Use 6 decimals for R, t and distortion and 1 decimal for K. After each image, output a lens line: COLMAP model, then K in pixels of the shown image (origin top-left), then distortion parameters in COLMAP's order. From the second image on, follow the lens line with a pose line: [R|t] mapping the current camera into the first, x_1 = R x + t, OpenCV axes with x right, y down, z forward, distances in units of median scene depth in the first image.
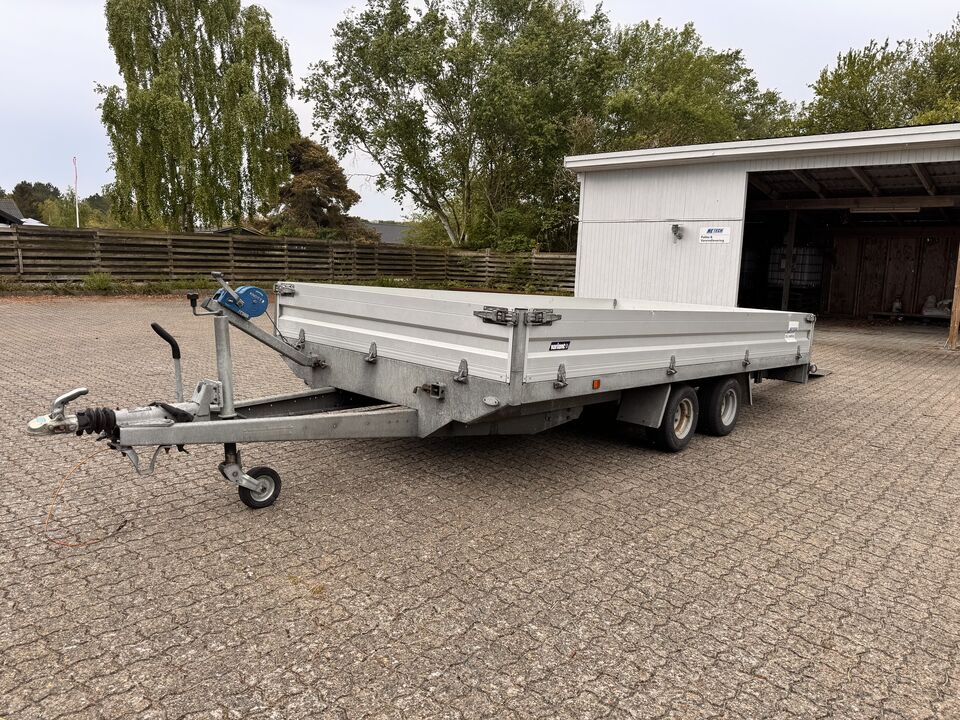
lens RADIAL K [[684.9, 0, 483.1], [0, 684.9, 356.8], [0, 0, 1]] dist [0.006030, -0.024378]
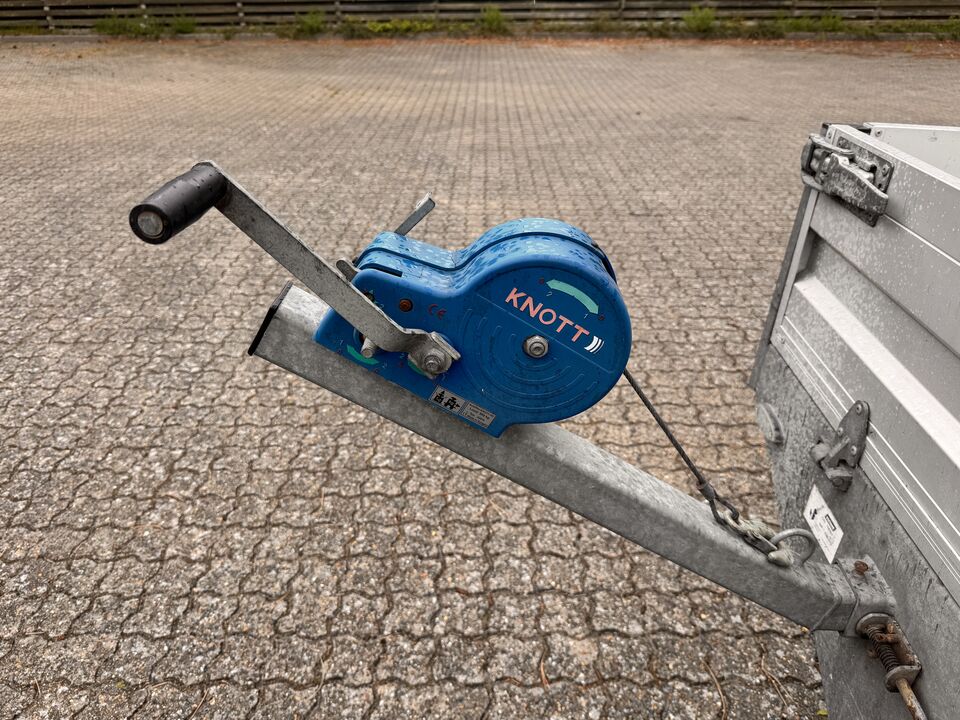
lens RADIAL K [[684.9, 0, 479.4], [0, 684.9, 364.3], [0, 0, 1]] dist [0.006030, -0.024378]
pose [[0.661950, 0.335906, -0.670066, -0.048326], [-0.071881, 0.918289, 0.389330, -0.028634], [0.746093, -0.209552, 0.632007, 0.183926]]
